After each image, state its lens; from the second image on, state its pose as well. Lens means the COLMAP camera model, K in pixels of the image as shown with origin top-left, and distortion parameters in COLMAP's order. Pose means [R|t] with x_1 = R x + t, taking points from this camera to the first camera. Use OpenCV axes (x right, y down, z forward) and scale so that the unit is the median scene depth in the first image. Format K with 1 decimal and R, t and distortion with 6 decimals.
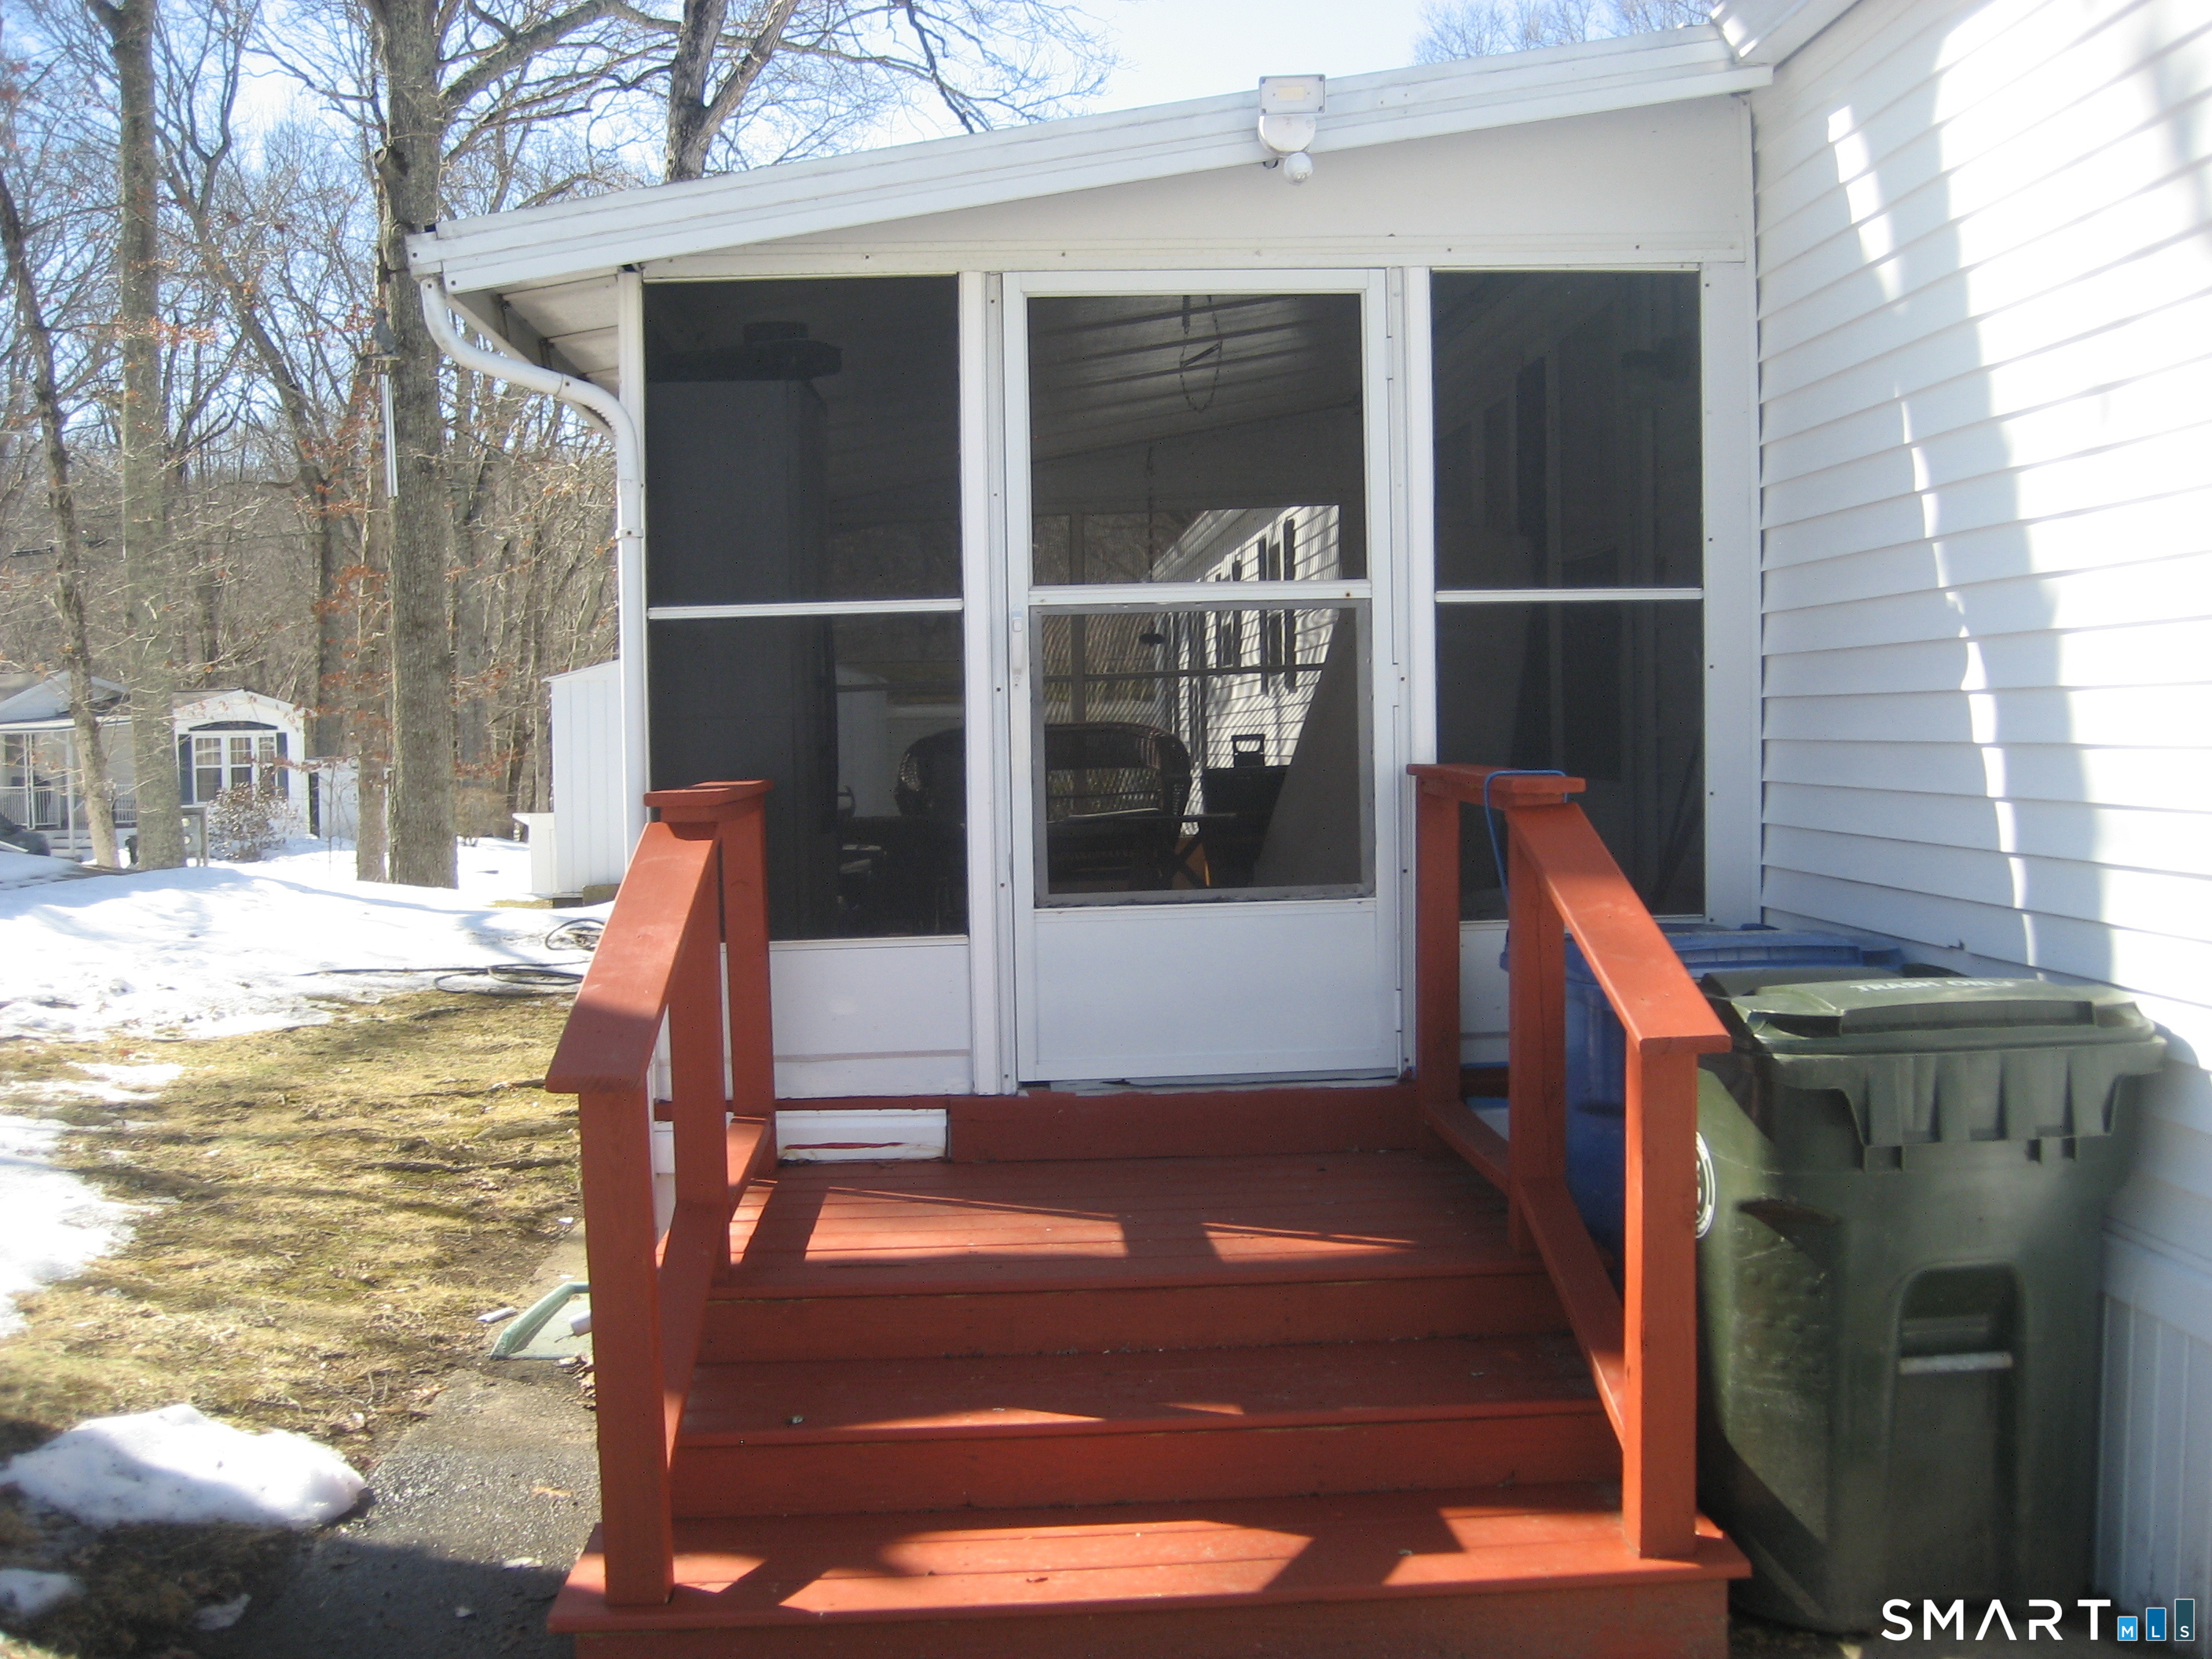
lens RADIAL K [[2244.5, 0, 1102.6], [0, 2244.5, 829.3], [0, 0, 1]] dist [-0.088438, 0.000000]
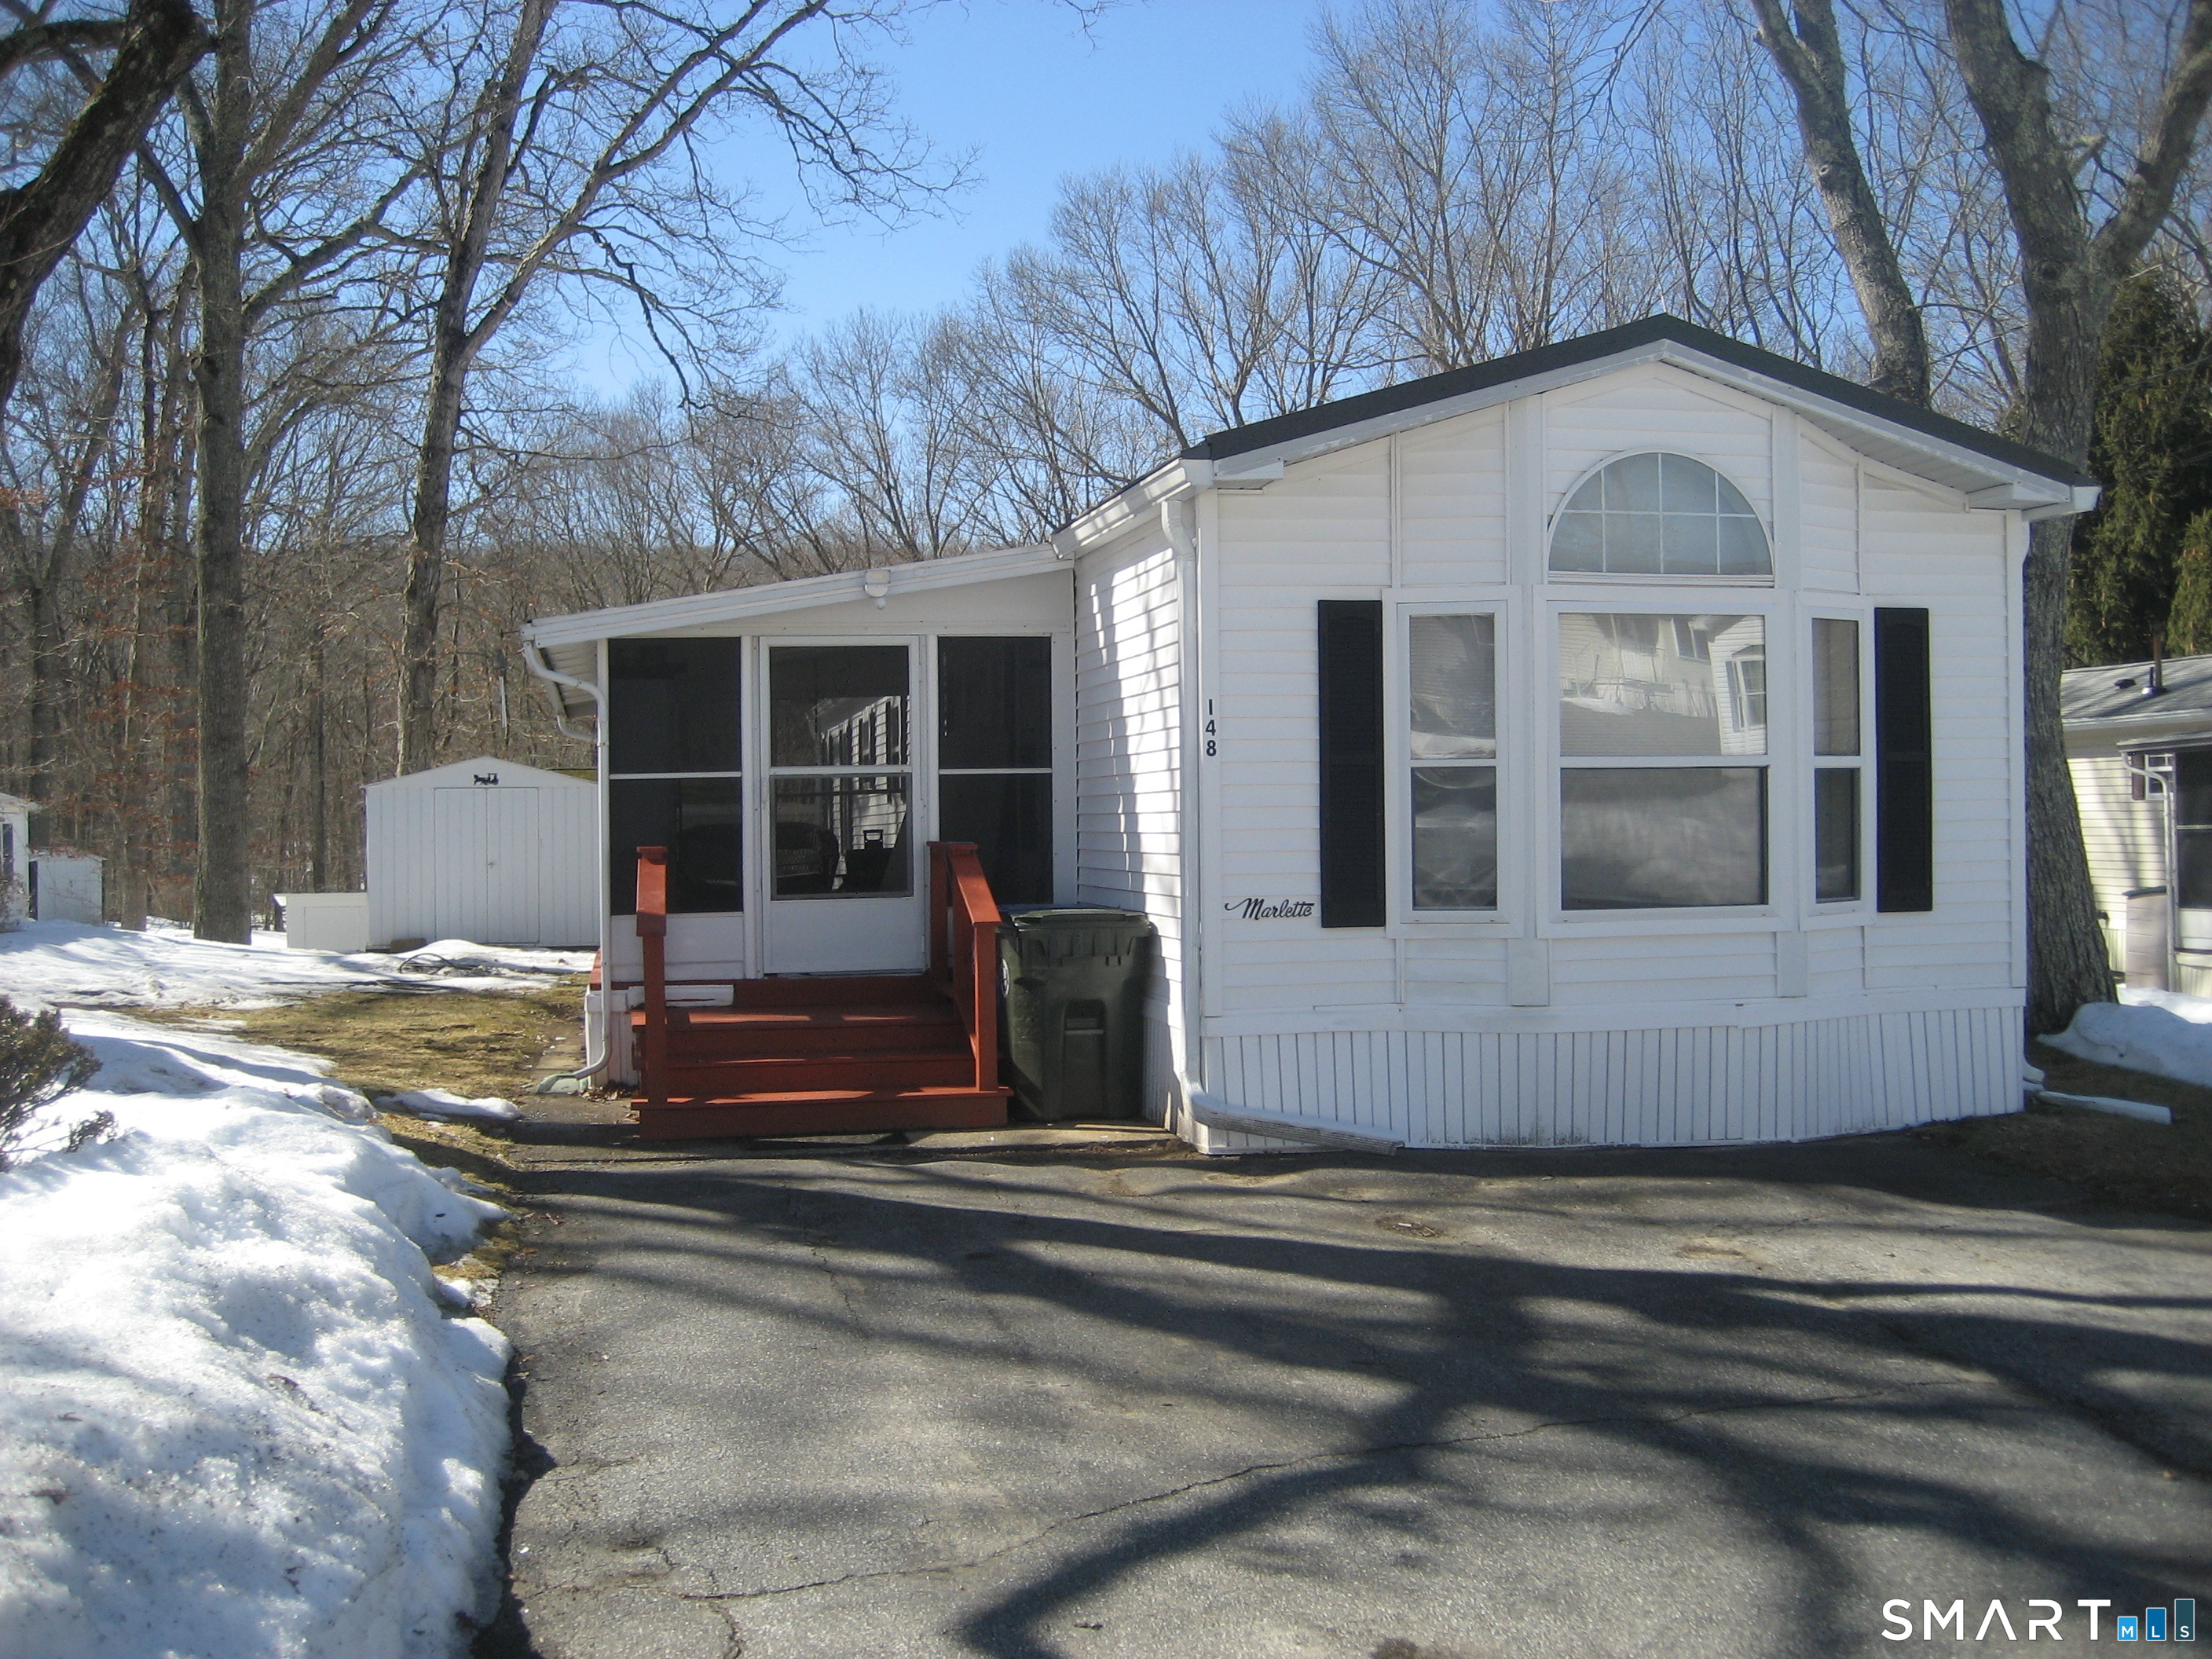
lens RADIAL K [[2244.5, 0, 1113.7], [0, 2244.5, 827.4], [0, 0, 1]] dist [-0.088438, 0.000000]
pose [[0.987612, 0.005203, 0.156827, -0.044083], [0.001799, 0.999009, -0.044472, 0.063766], [-0.156903, 0.044203, 0.986624, -1.410442]]
